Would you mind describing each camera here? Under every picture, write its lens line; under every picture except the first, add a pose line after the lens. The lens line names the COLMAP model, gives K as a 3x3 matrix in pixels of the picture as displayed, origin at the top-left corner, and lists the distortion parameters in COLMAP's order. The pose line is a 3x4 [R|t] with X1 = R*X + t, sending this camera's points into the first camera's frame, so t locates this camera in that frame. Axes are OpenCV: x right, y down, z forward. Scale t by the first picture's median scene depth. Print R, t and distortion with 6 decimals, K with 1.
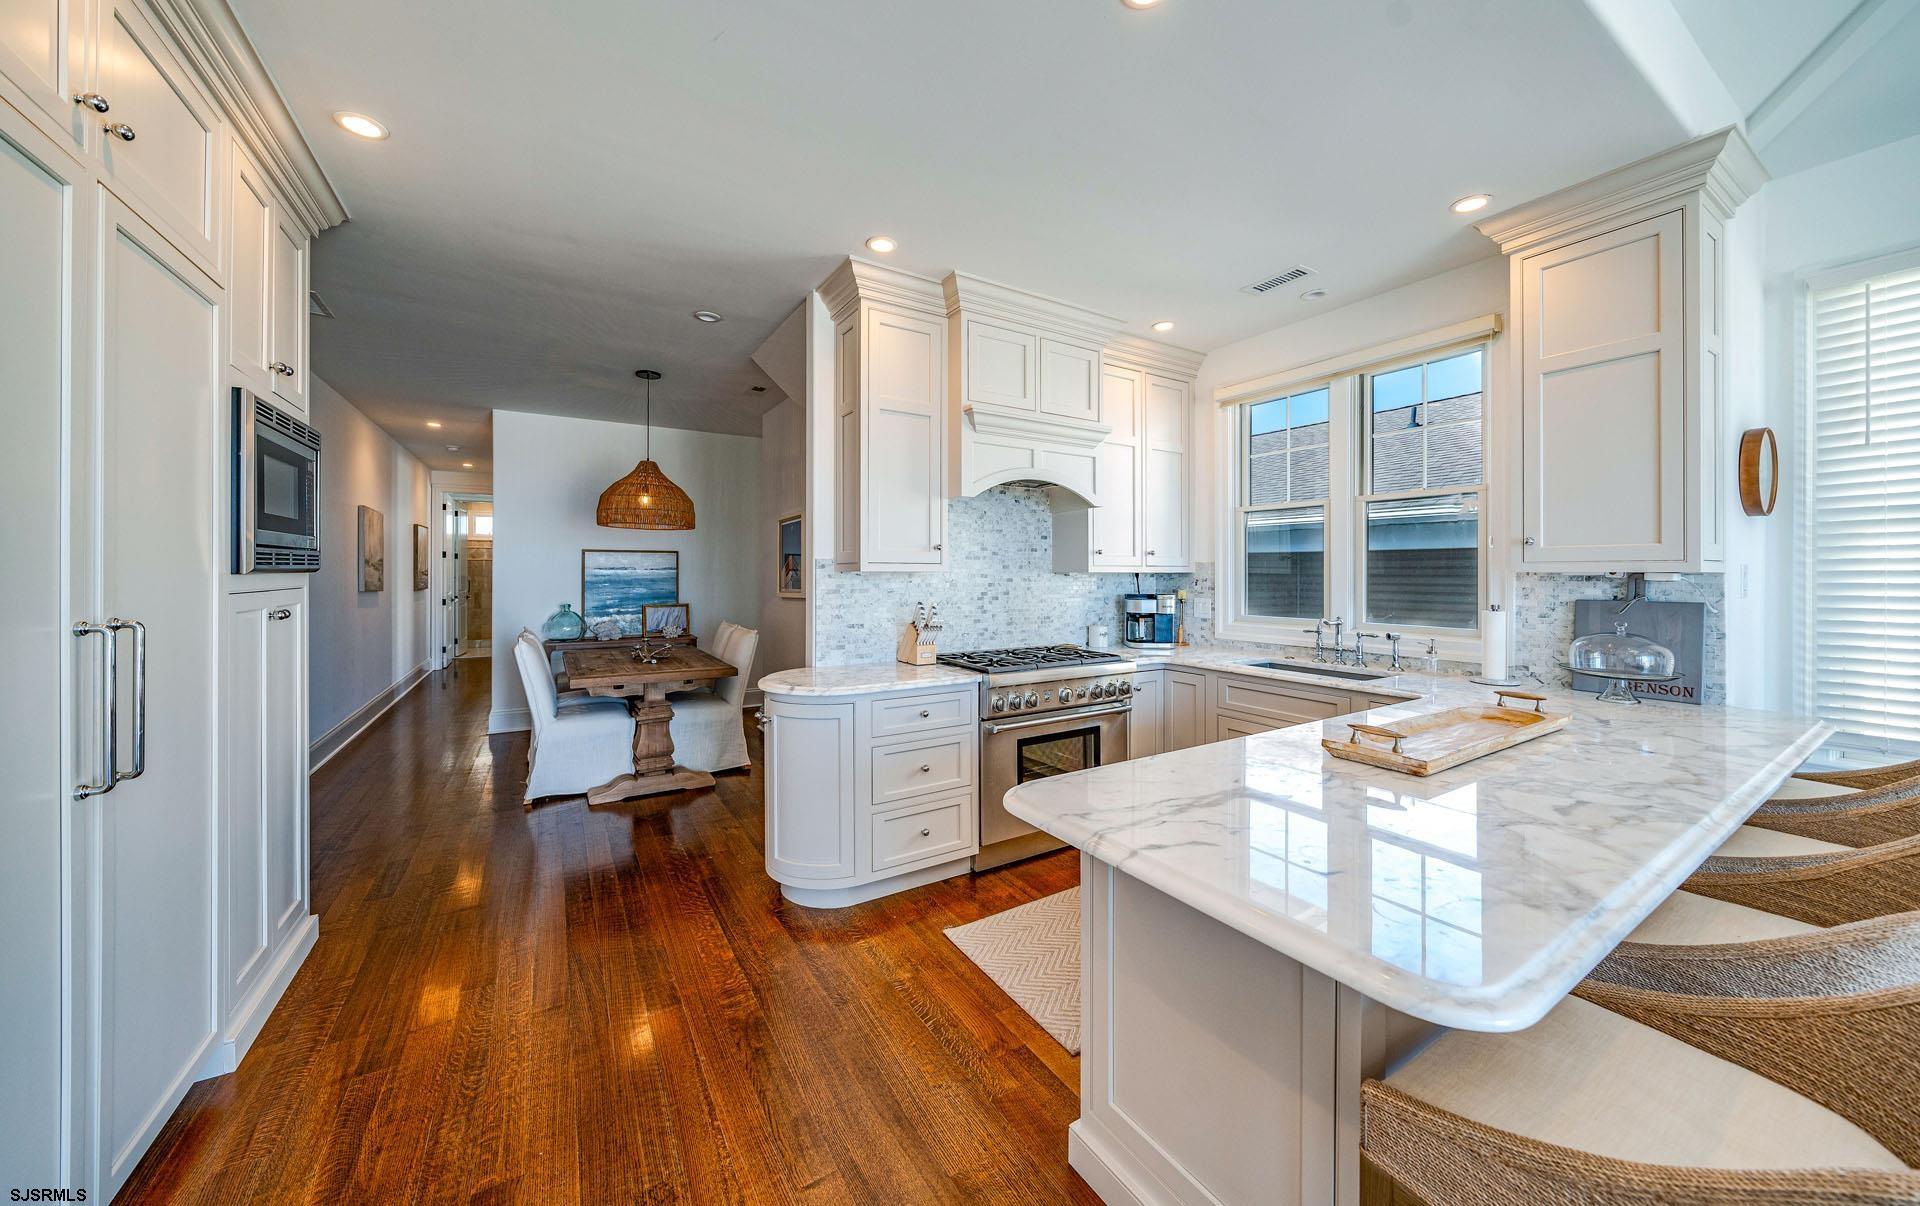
lens RADIAL K [[665.8, 0, 956.1], [0, 665.8, 572.5], [0, 0, 1]] dist [0.002417, -0.000120]
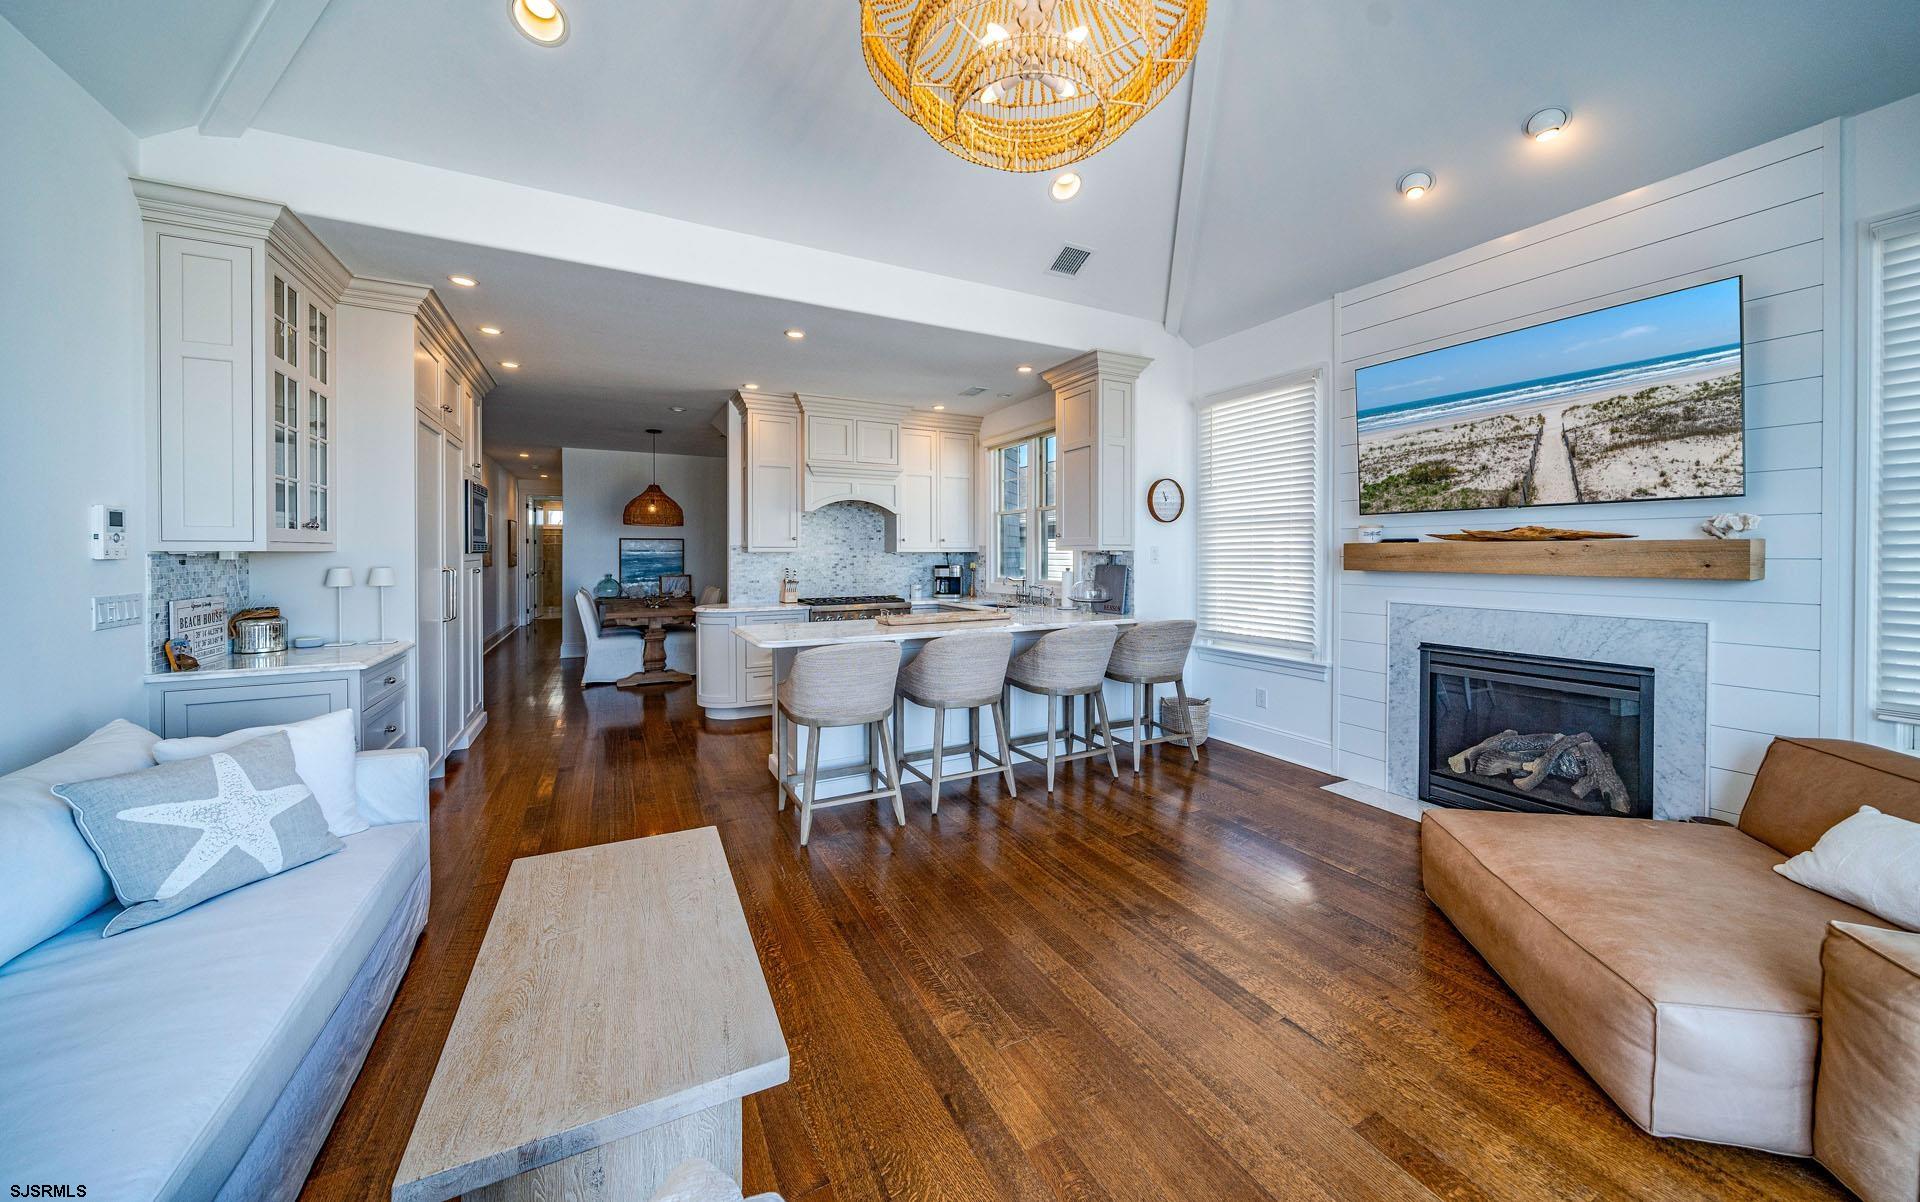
lens RADIAL K [[665.8, 0, 959.8], [0, 665.8, 558.3], [0, 0, 1]] dist [0.002417, -0.000120]
pose [[0.997660, -0.002732, -0.068319, 0.322462], [0.003205, 0.999972, 0.006806, 0.003302], [0.068299, -0.007009, 0.997640, -0.469288]]
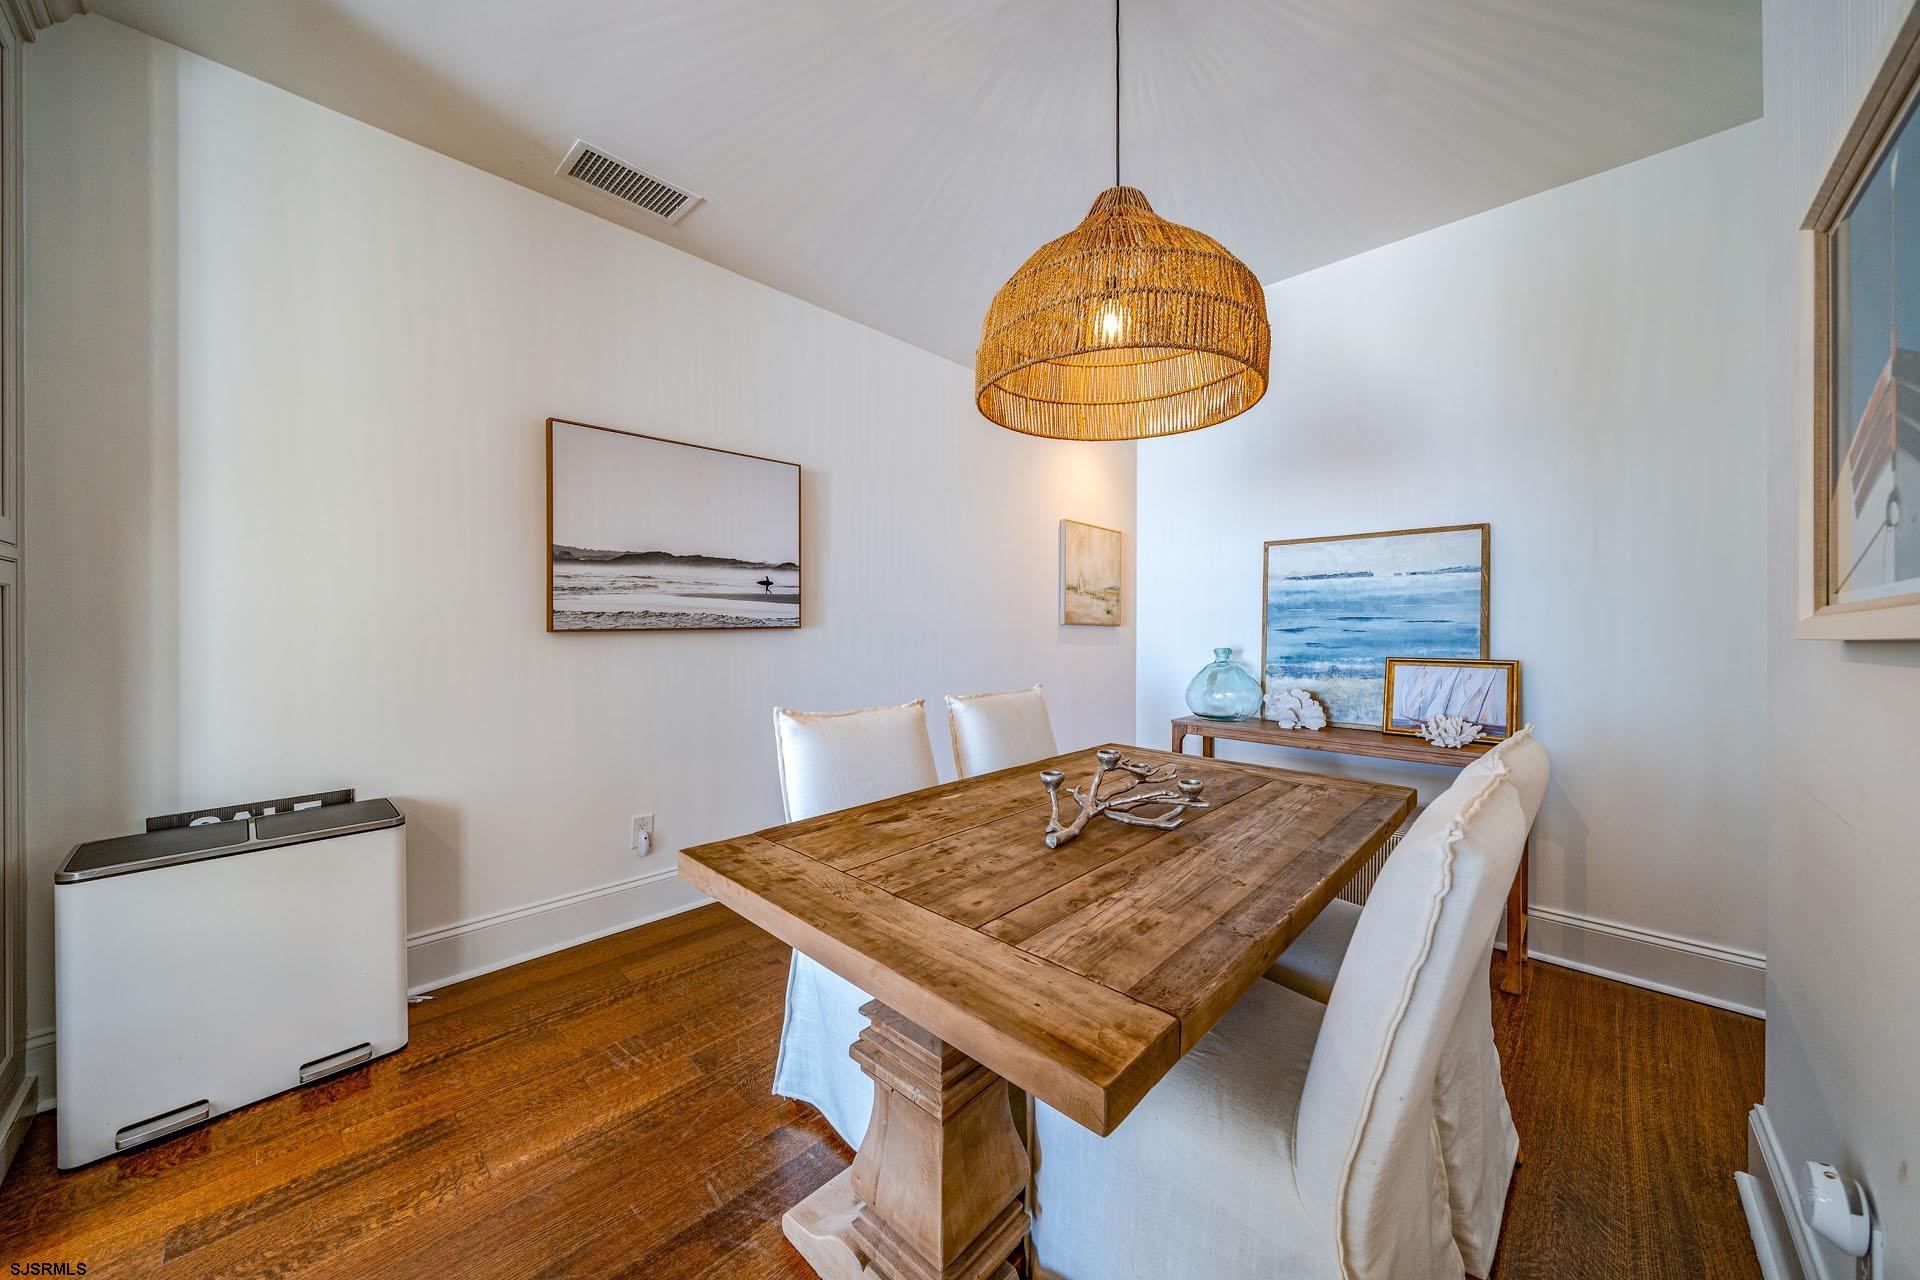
lens RADIAL K [[659.3, 0, 960.8], [0, 659.3, 620.9], [0, 0, 1]] dist [0.000072, -0.000088]
pose [[0.251597, -0.007144, -0.967806, -0.142480], [-0.001529, 0.999969, -0.007779, 0.031365], [0.967831, 0.003437, 0.251579, 0.687978]]
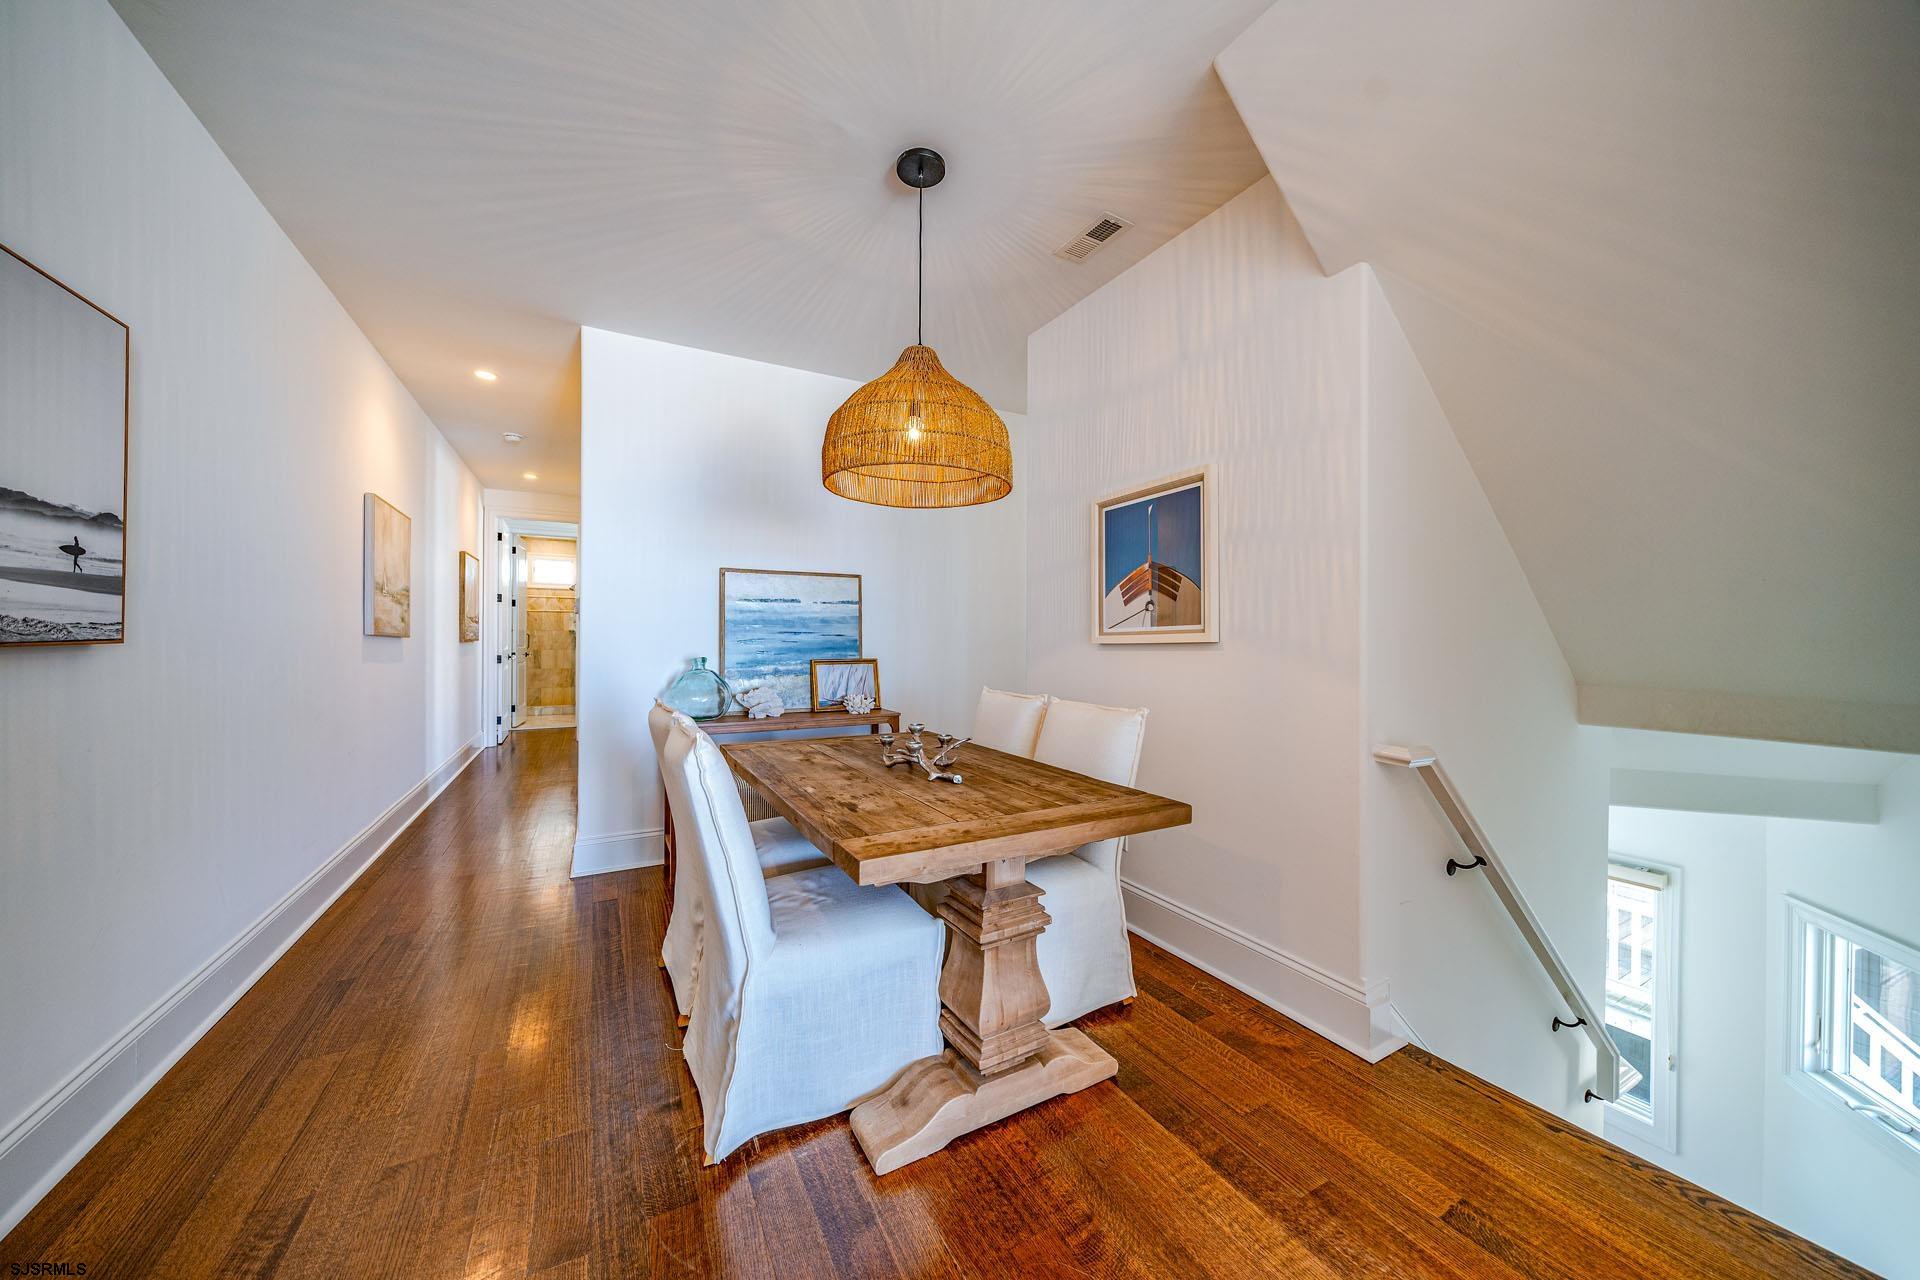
lens RADIAL K [[659.3, 0, 962.4], [0, 659.3, 638.5], [0, 0, 1]] dist [0.000072, -0.000088]
pose [[0.999151, 0.002191, -0.041138, -0.334325], [-0.002177, 0.999998, 0.000381, 0.030681], [0.041139, -0.000291, 0.999153, 0.431919]]
